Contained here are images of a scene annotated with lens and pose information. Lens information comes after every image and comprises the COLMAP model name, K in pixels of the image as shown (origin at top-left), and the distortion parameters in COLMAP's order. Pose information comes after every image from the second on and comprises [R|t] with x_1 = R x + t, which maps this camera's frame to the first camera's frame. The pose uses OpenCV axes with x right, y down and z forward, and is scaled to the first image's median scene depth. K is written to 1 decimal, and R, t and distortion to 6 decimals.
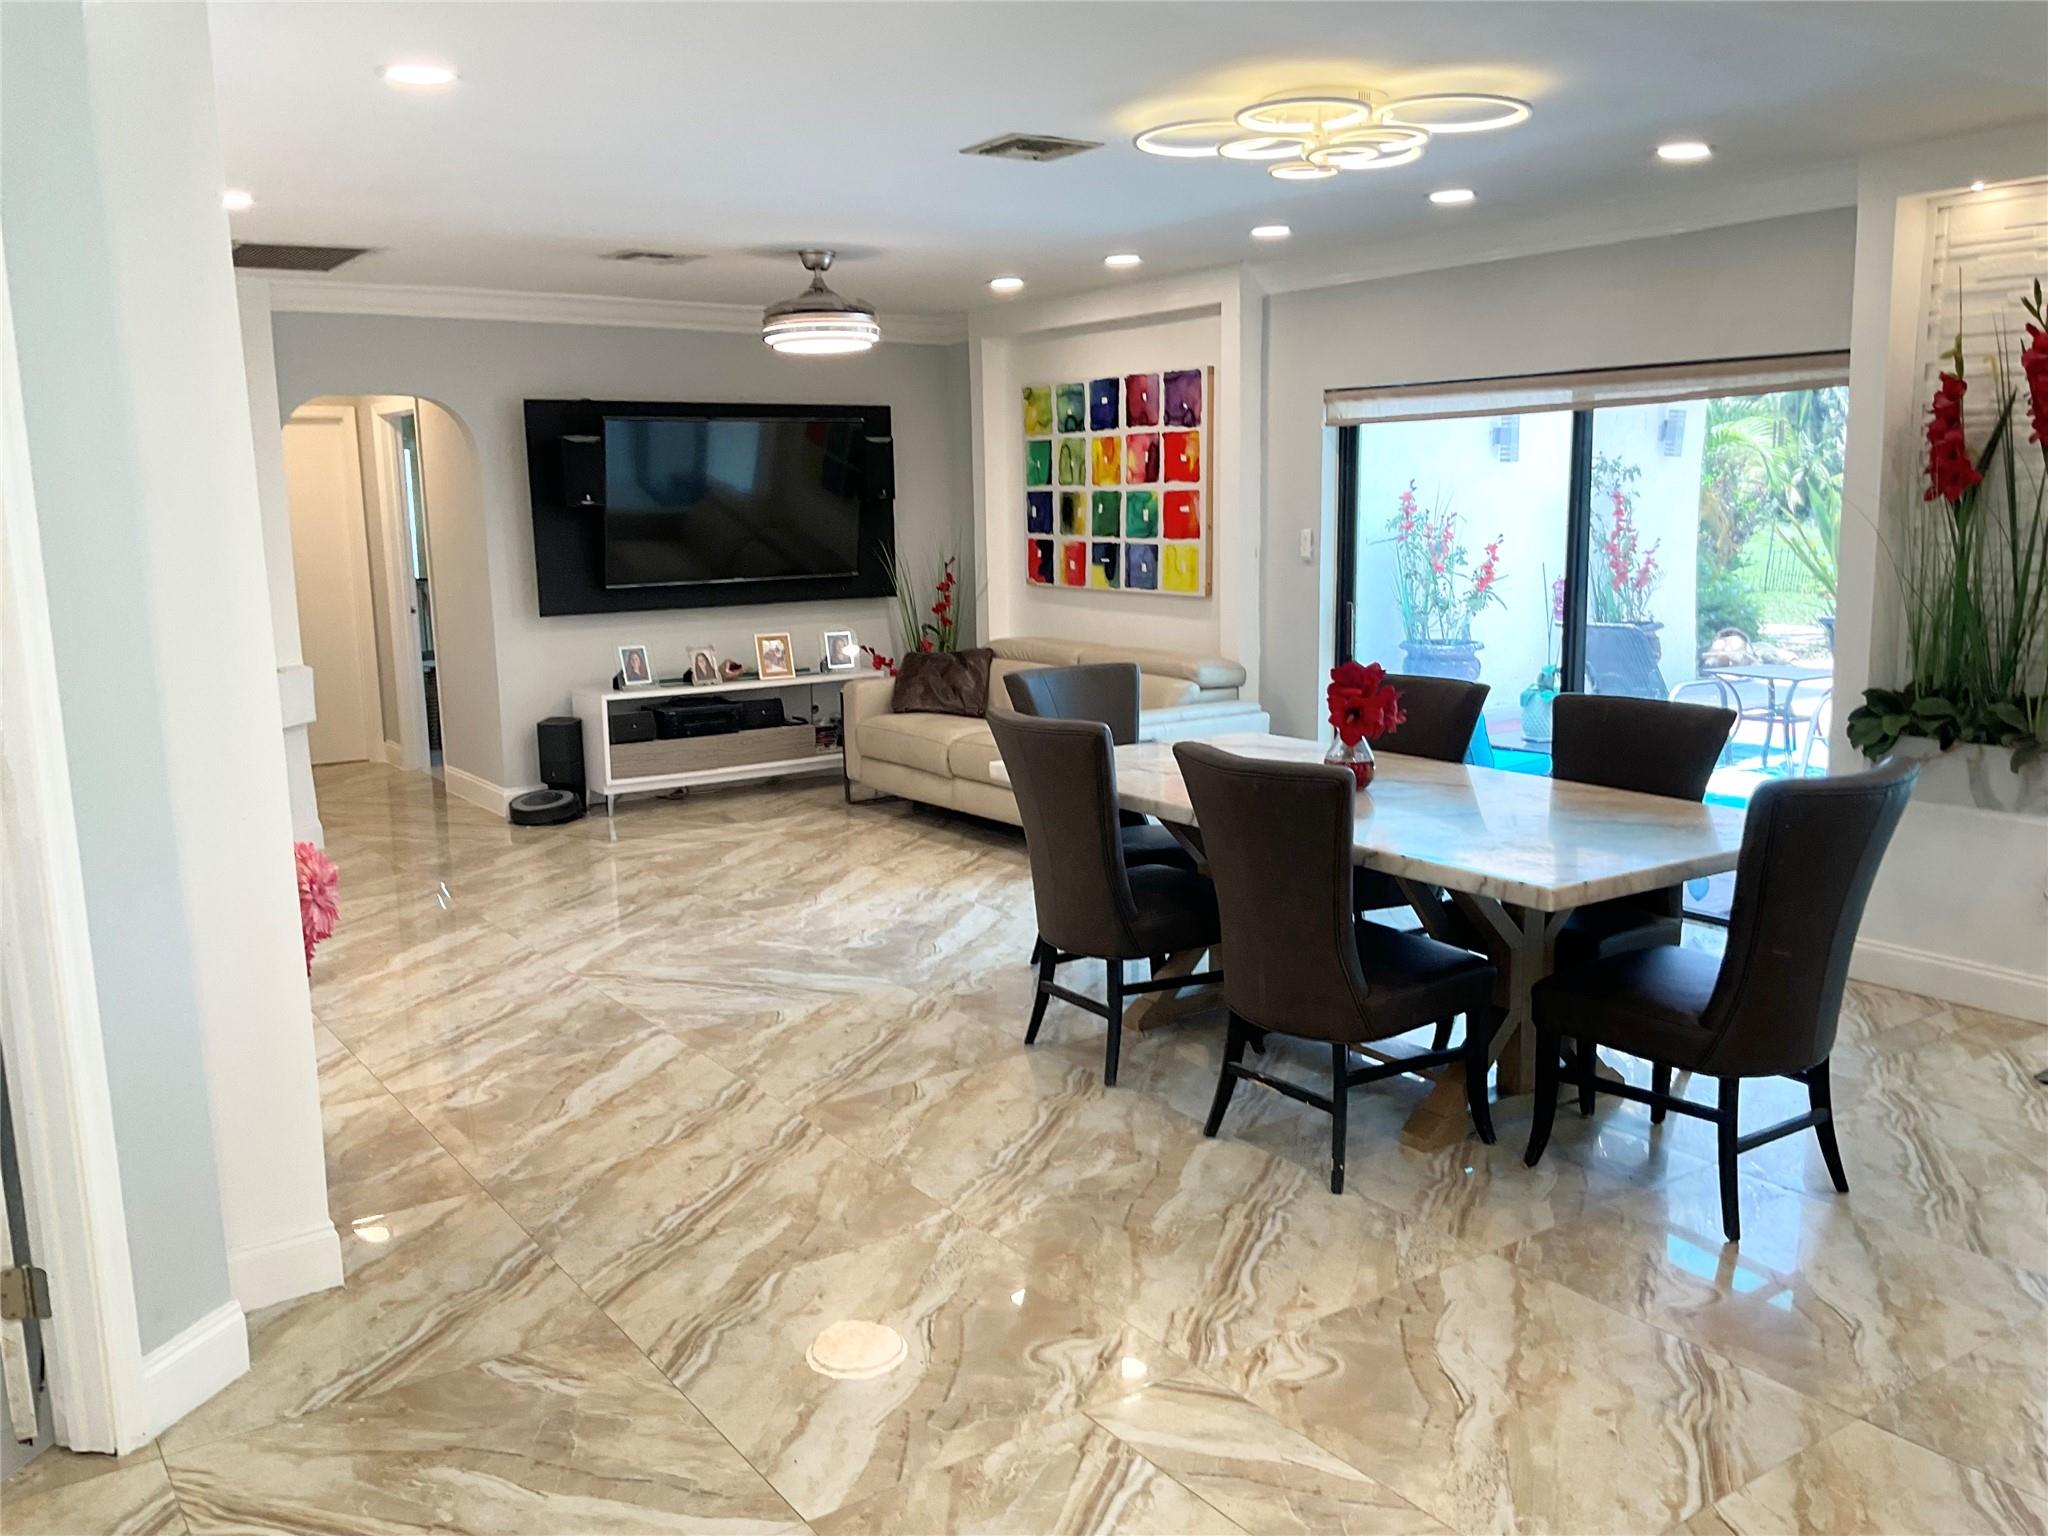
lens RADIAL K [[1678.6, 0, 1029.7], [0, 1678.6, 773.2], [0, 0, 1]] dist [0.118388, -0.247879]
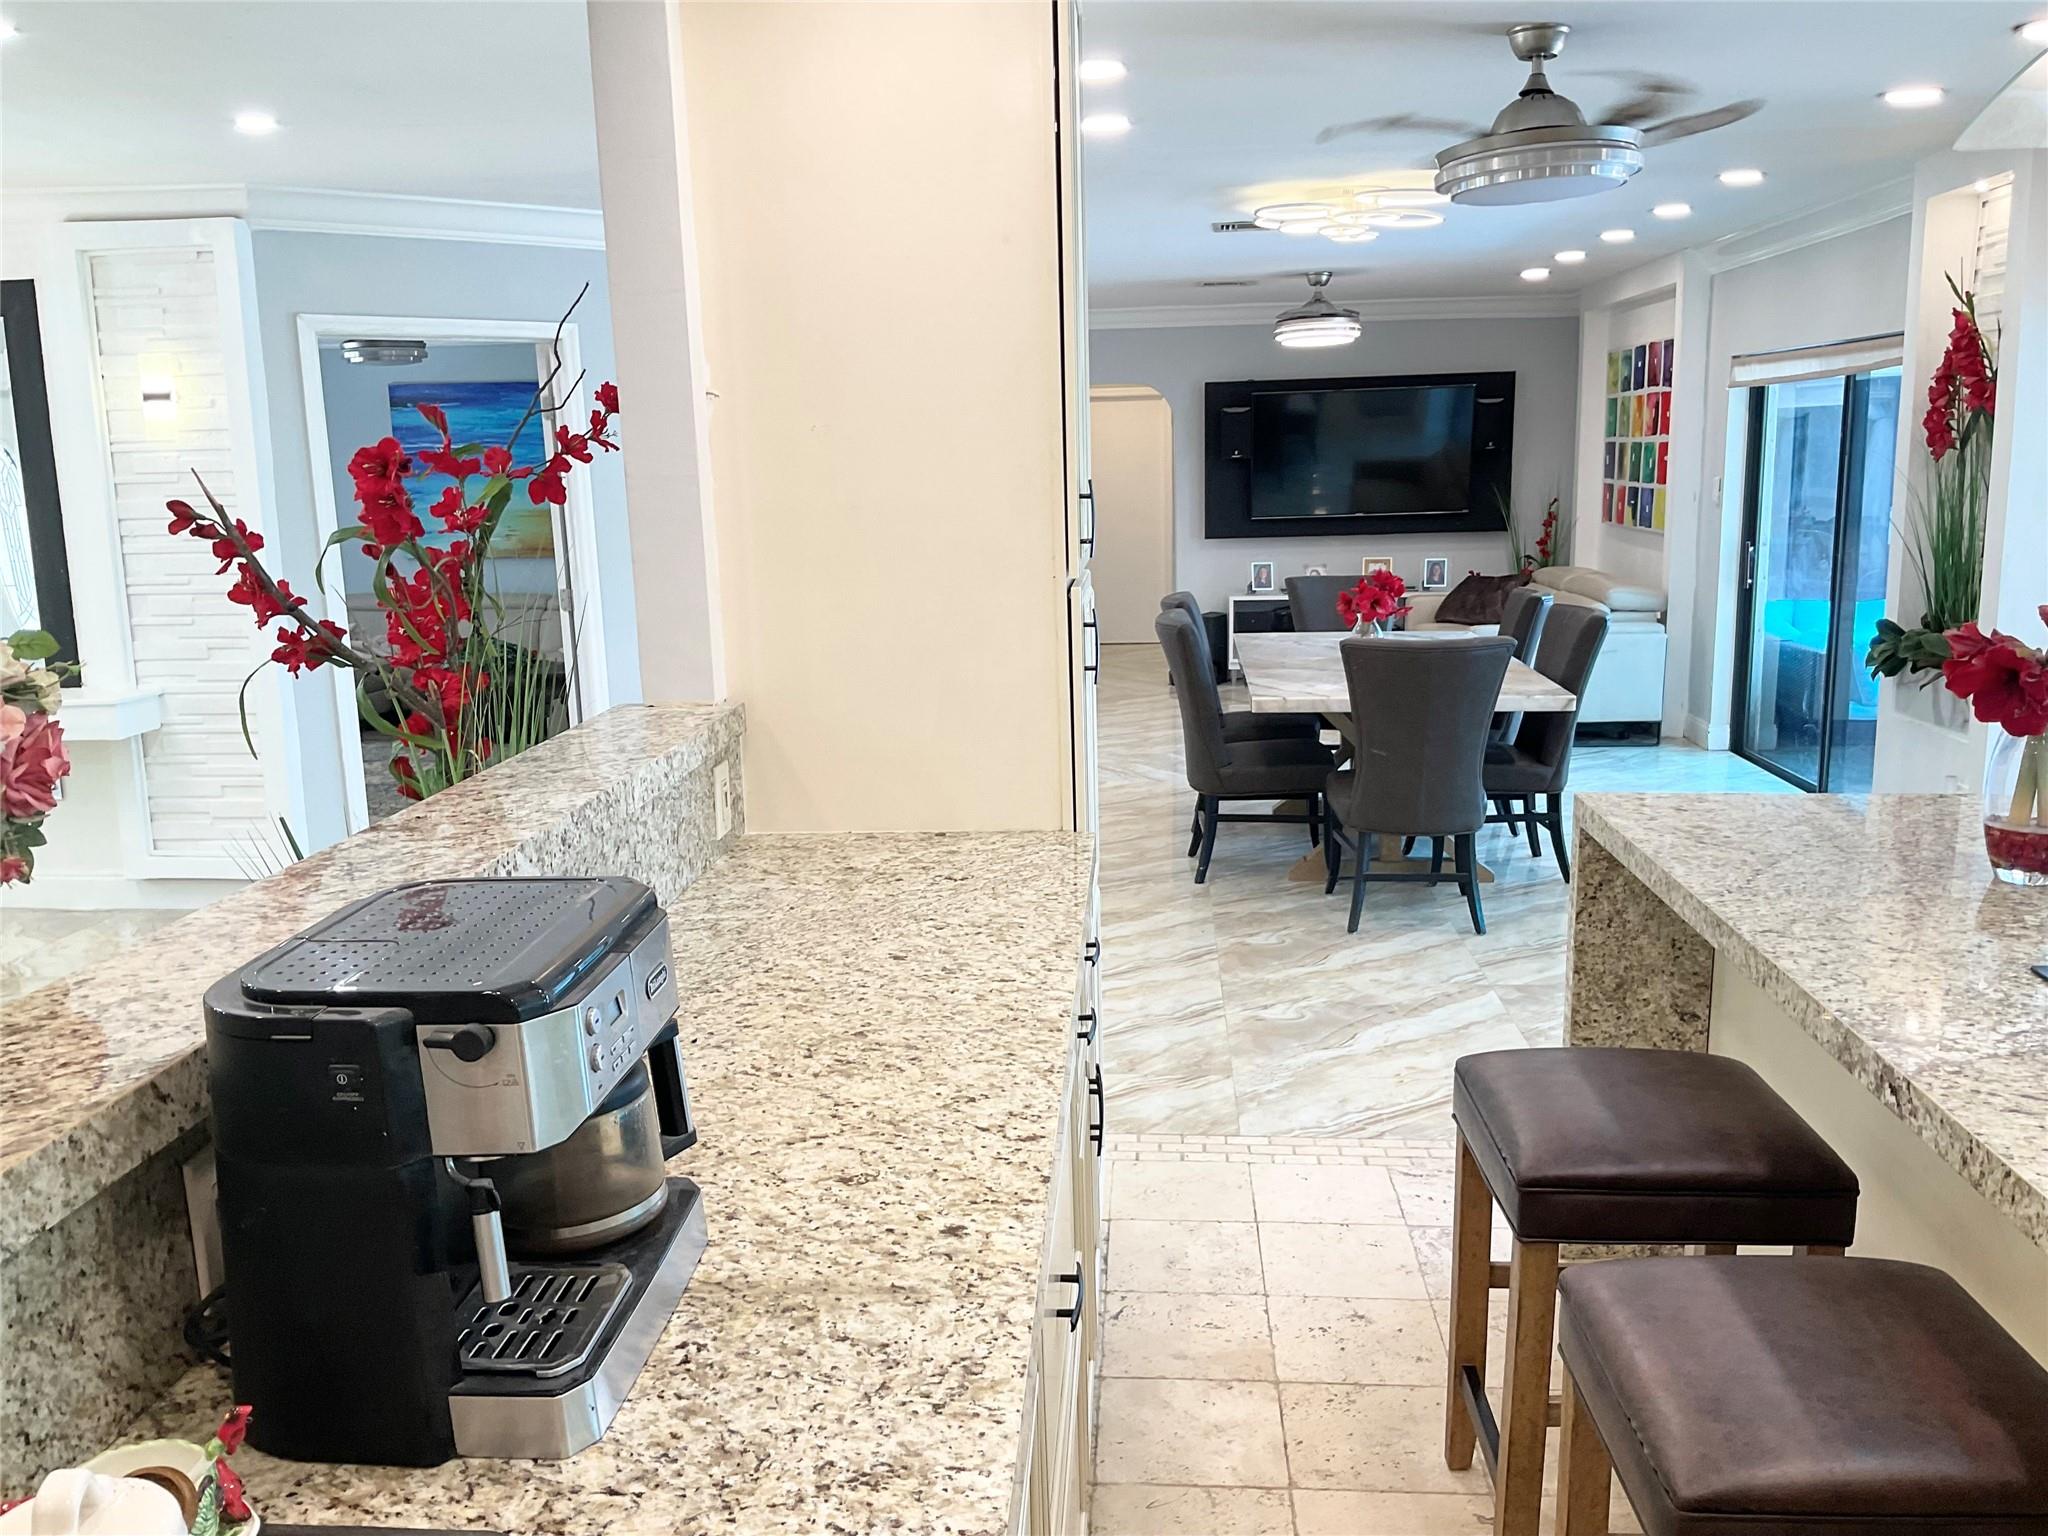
lens RADIAL K [[1688.9, 0, 1023.4], [0, 1688.9, 774.9], [0, 0, 1]] dist [0.117413, -0.230312]
pose [[0.770881, 0.118451, -0.625869, 0.619744], [-0.097609, 0.992920, 0.067694, 0.027216], [0.629456, 0.008907, 0.776985, -0.227910]]
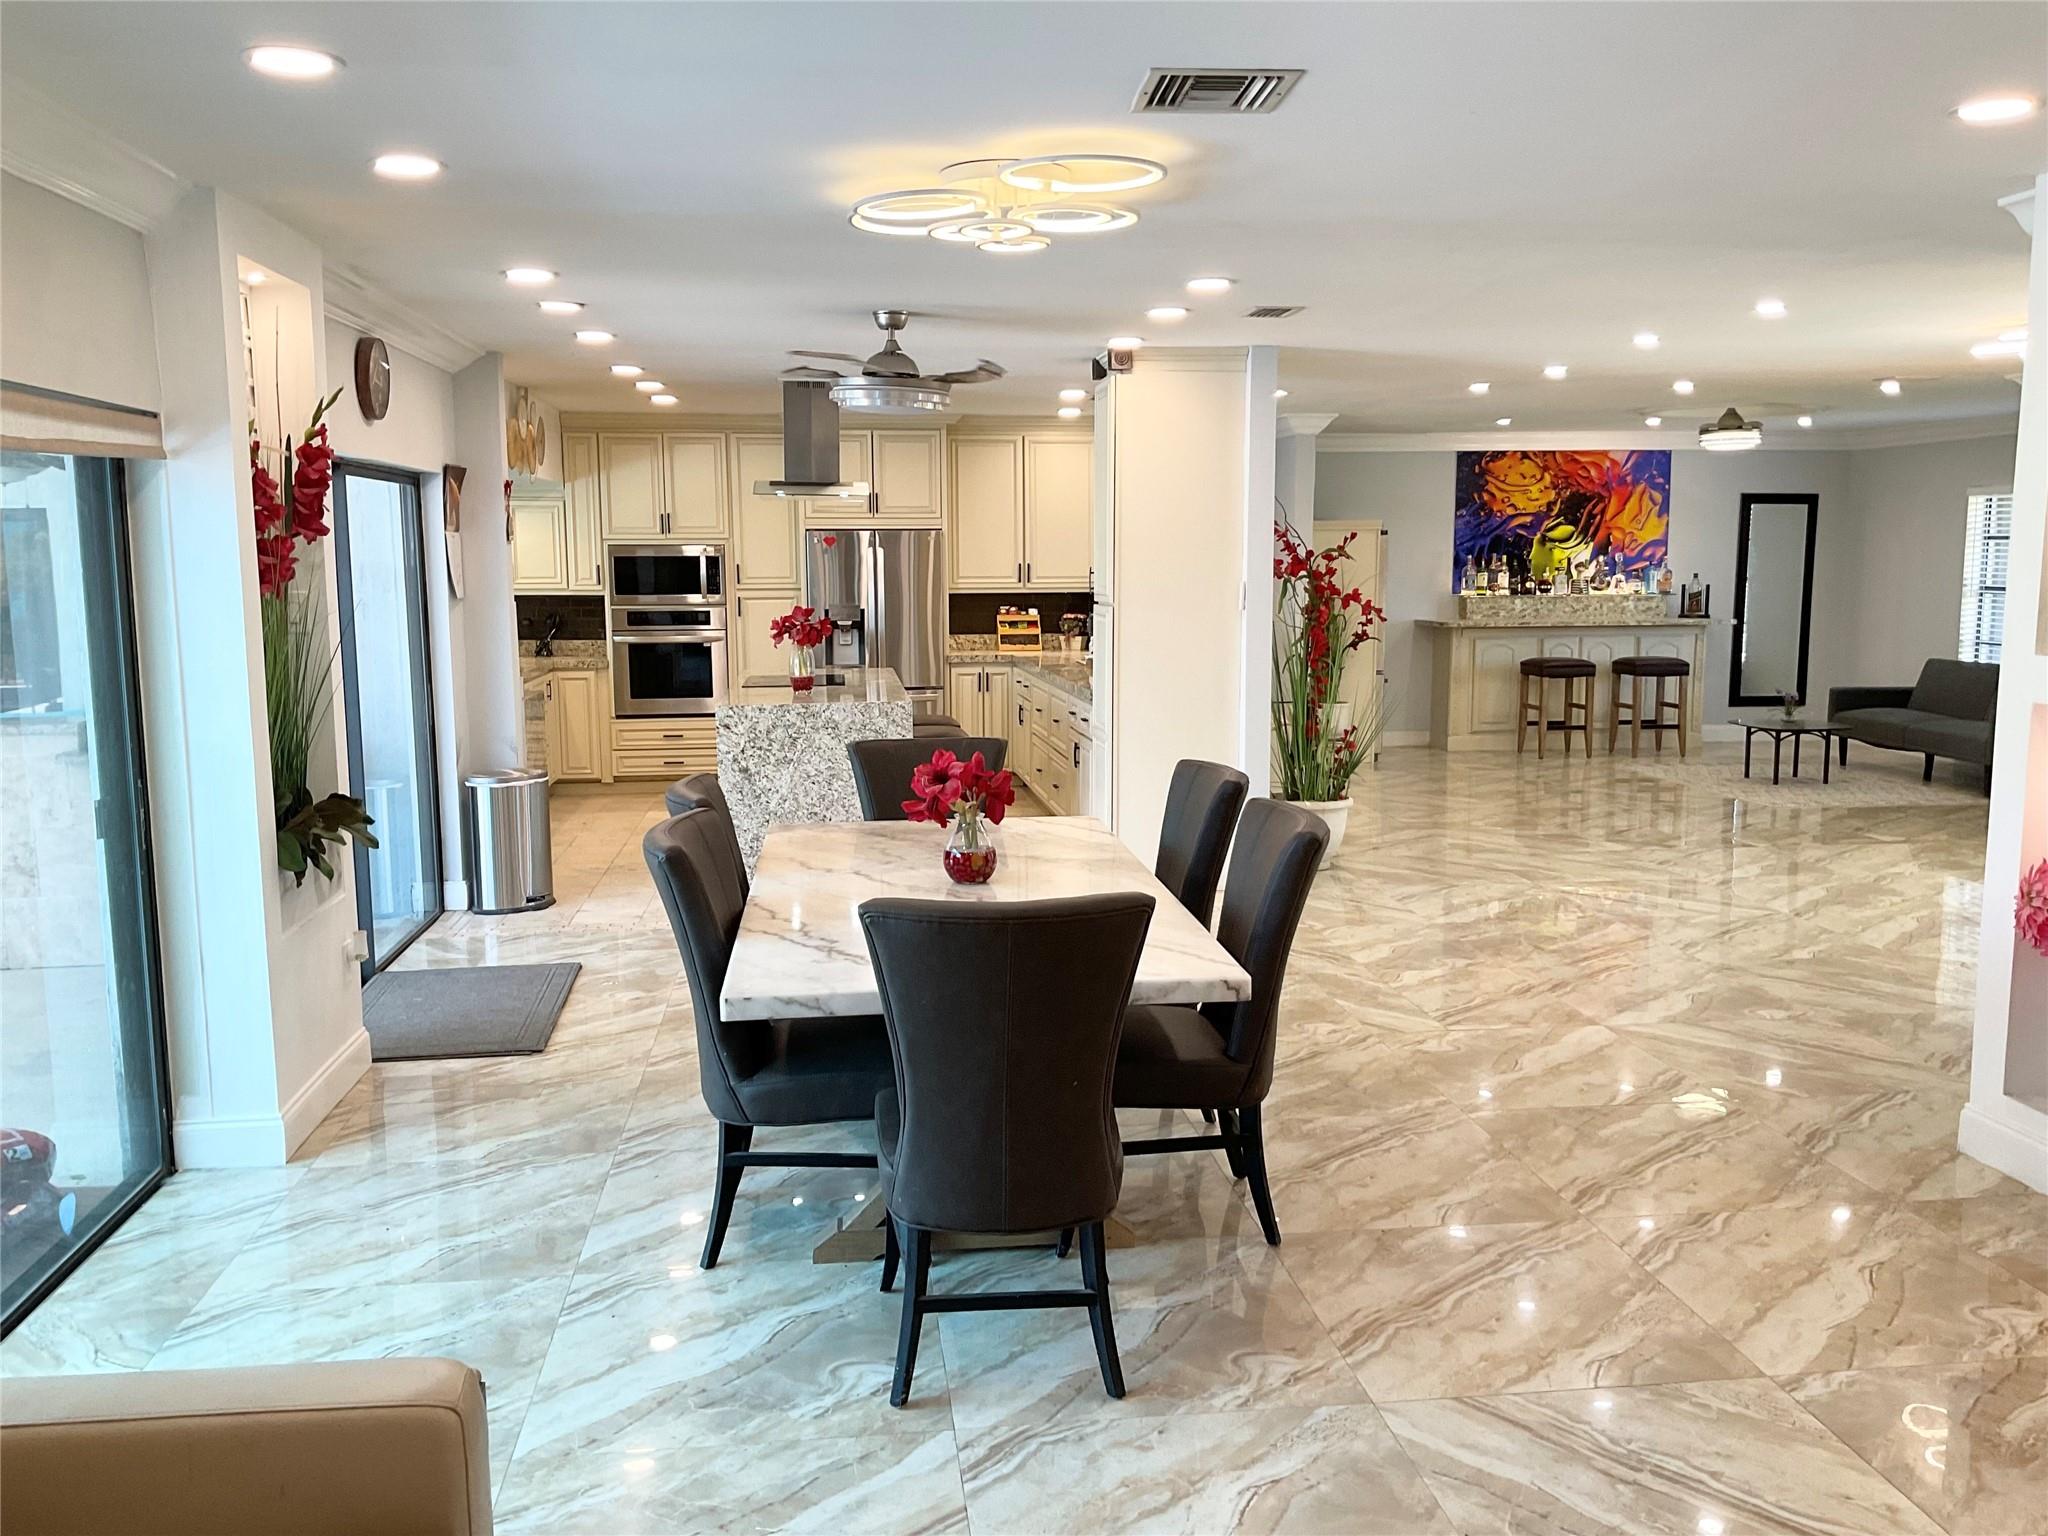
lens RADIAL K [[1667.9, 0, 1011.9], [0, 1667.9, 781.1], [0, 0, 1]] dist [0.130245, -0.275230]
pose [[-0.876980, -0.042815, 0.478615, -0.196048], [0.100045, 0.957928, 0.269007, -0.206978], [-0.469996, 0.283796, -0.835801, 1.226455]]
